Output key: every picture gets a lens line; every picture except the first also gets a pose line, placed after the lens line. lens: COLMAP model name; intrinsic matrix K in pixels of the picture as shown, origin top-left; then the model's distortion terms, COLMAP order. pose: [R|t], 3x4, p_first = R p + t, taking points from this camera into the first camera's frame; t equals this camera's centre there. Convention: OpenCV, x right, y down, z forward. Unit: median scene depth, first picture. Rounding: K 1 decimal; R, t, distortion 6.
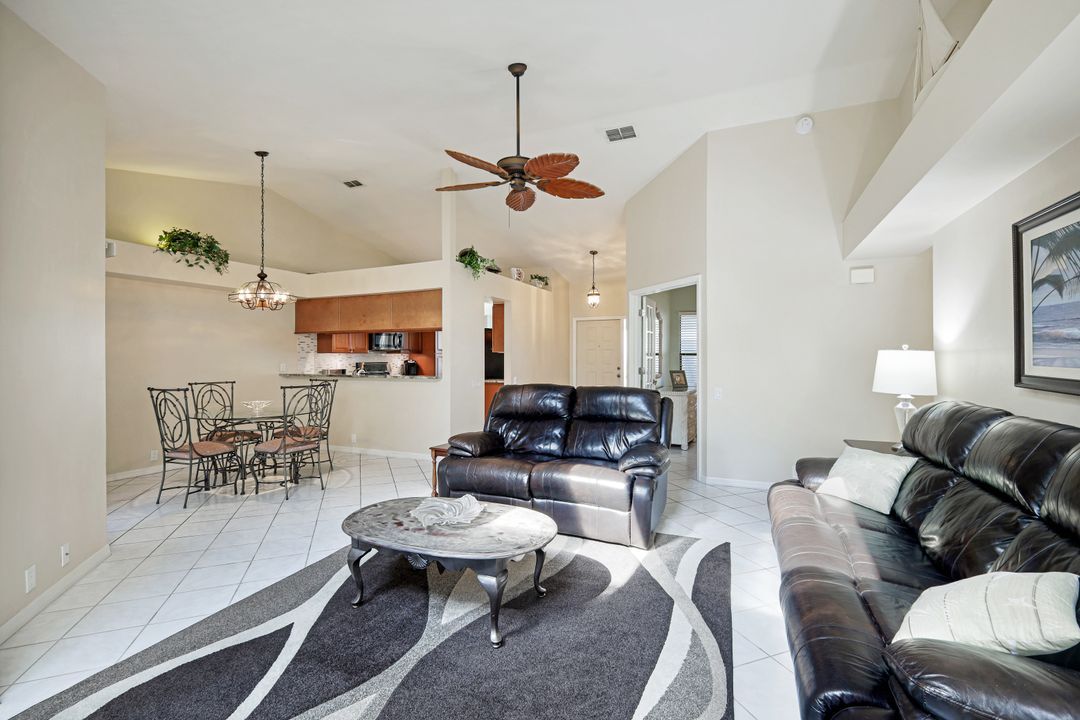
lens RADIAL K [[487.4, 0, 548.1], [0, 487.4, 354.4], [0, 0, 1]] dist [0.003697, 0.000271]
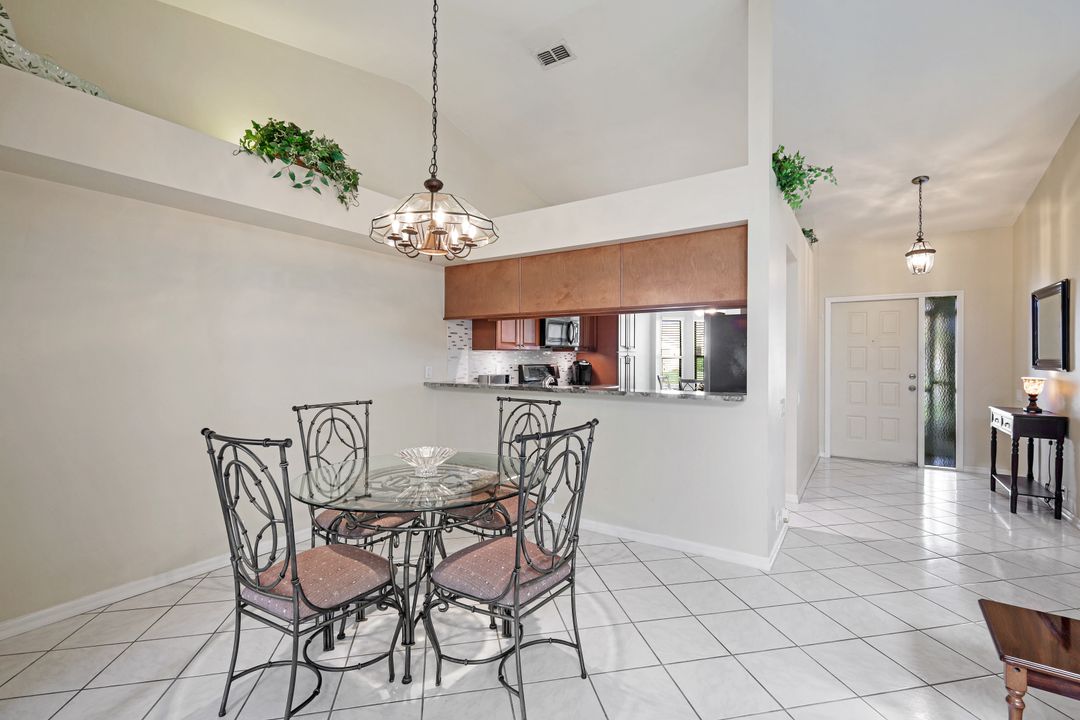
lens RADIAL K [[482.7, 0, 543.6], [0, 482.7, 353.7], [0, 0, 1]] dist [0.003743, -0.000029]
pose [[0.986979, 0.004808, -0.160775, -0.380861], [-0.004783, 0.999988, 0.000541, 0.002176], [0.160776, 0.000235, 0.986991, 0.521635]]
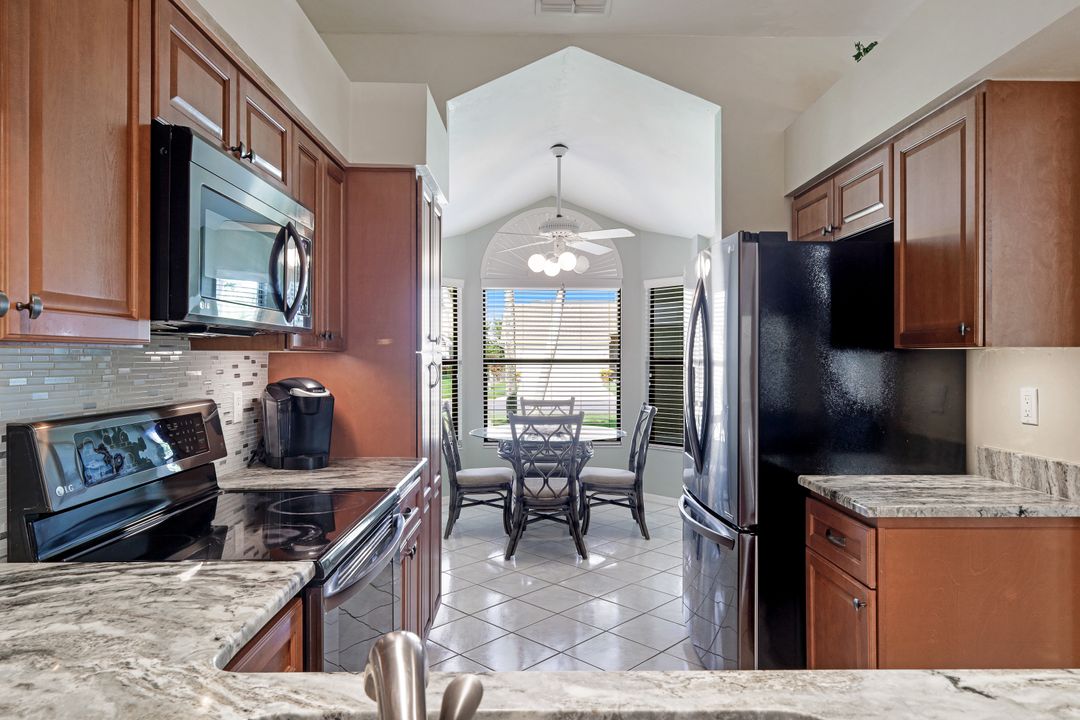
lens RADIAL K [[660.8, 0, 540.0], [0, 660.8, 360.0], [0, 0, 1]] dist [0.003290, 0.001860]
pose [[0.913077, 0.002190, 0.407782, -0.512116], [-0.005055, 0.999970, 0.005949, 0.000231], [-0.407757, -0.007493, 0.913060, 1.189838]]
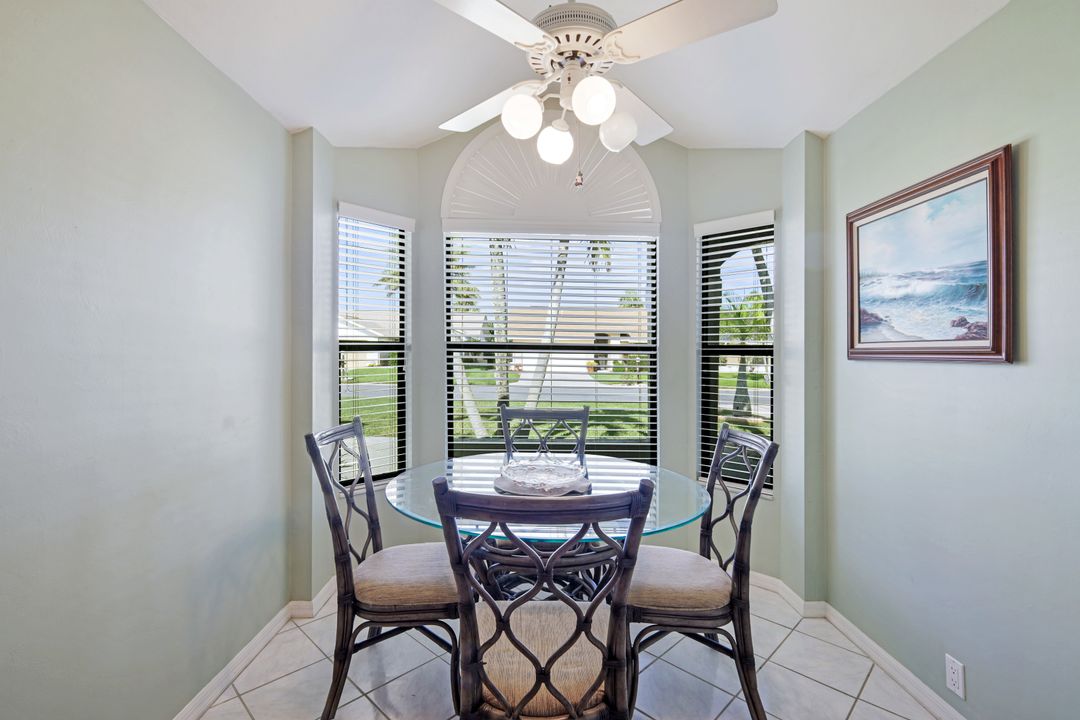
lens RADIAL K [[487.4, 0, 548.1], [0, 487.4, 354.4], [0, 0, 1]] dist [0.003697, 0.000271]
pose [[0.902762, 0.011494, 0.429987, -0.270856], [-0.015862, 0.999853, 0.006575, 0.013159], [-0.429848, -0.012757, 0.902811, 1.722319]]
